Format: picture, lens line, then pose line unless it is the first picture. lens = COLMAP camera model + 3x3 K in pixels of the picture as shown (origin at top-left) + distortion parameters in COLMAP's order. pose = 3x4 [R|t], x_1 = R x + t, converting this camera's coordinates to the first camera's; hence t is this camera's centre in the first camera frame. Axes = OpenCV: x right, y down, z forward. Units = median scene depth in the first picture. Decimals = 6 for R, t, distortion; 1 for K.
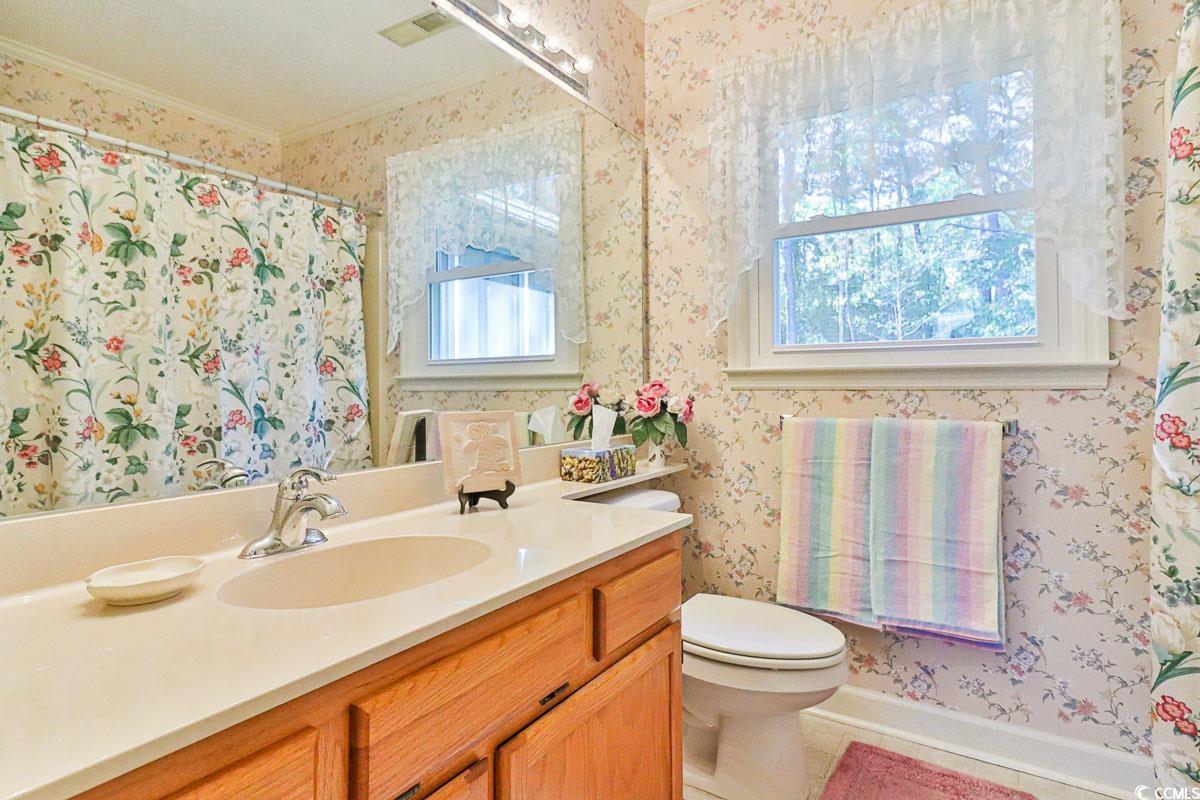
lens RADIAL K [[641.3, 0, 608.7], [0, 641.3, 370.5], [0, 0, 1]] dist [0.029906, 0.001541]
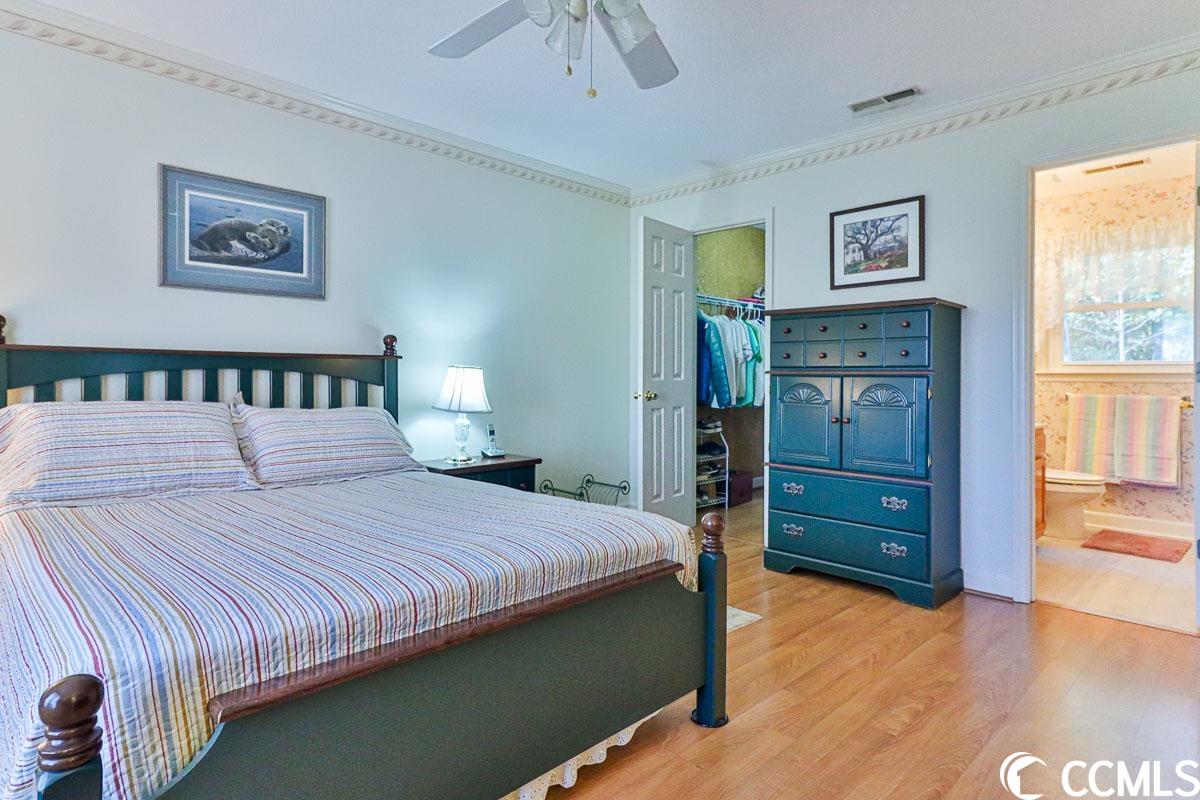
lens RADIAL K [[641.3, 0, 615.5], [0, 641.3, 369.0], [0, 0, 1]] dist [0.029906, 0.001541]
pose [[0.973358, 0.012390, -0.228956, -0.605844], [-0.009329, 0.999852, 0.014445, -0.026612], [0.229101, -0.011924, 0.973330, -1.271796]]
